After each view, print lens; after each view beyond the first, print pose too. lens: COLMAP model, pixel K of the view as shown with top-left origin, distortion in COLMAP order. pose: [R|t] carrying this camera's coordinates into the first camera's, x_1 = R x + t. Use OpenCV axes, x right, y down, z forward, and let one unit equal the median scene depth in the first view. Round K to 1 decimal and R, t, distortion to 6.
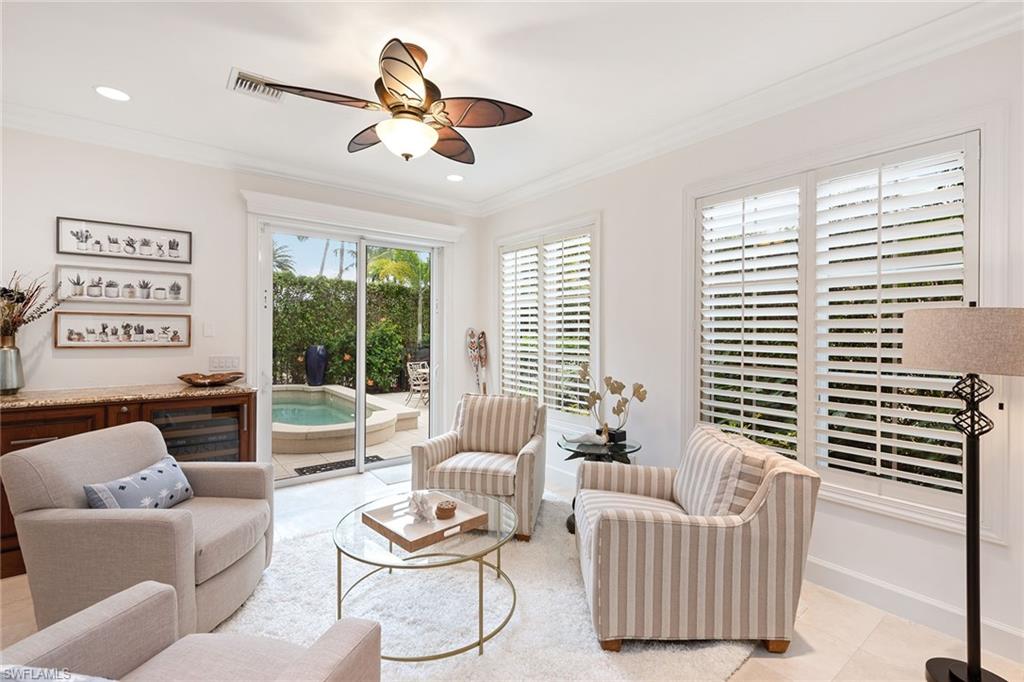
lens RADIAL K [[448.2, 0, 506.7], [0, 448.2, 338.5], [0, 0, 1]] dist [0.018339, 0.000403]
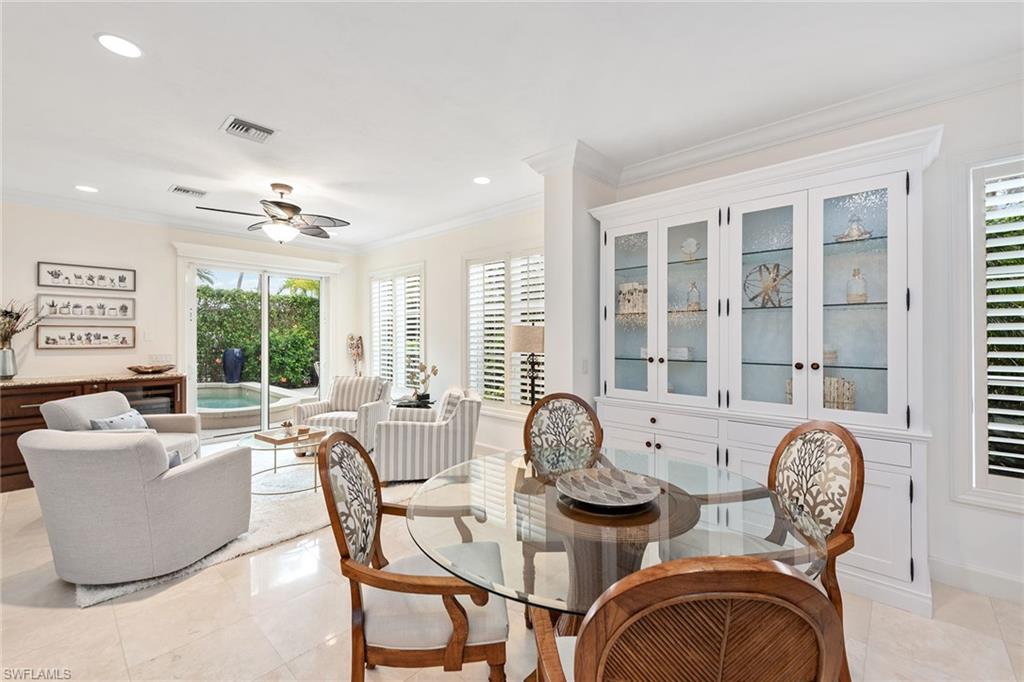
lens RADIAL K [[428.8, 0, 518.2], [0, 428.8, 339.2], [0, 0, 1]] dist [0.010876, -0.000263]
pose [[0.984349, -0.007346, 0.176077, 0.299879], [0.008502, 0.999947, -0.005816, 0.009443], [-0.176025, 0.007222, 0.984359, -0.645513]]
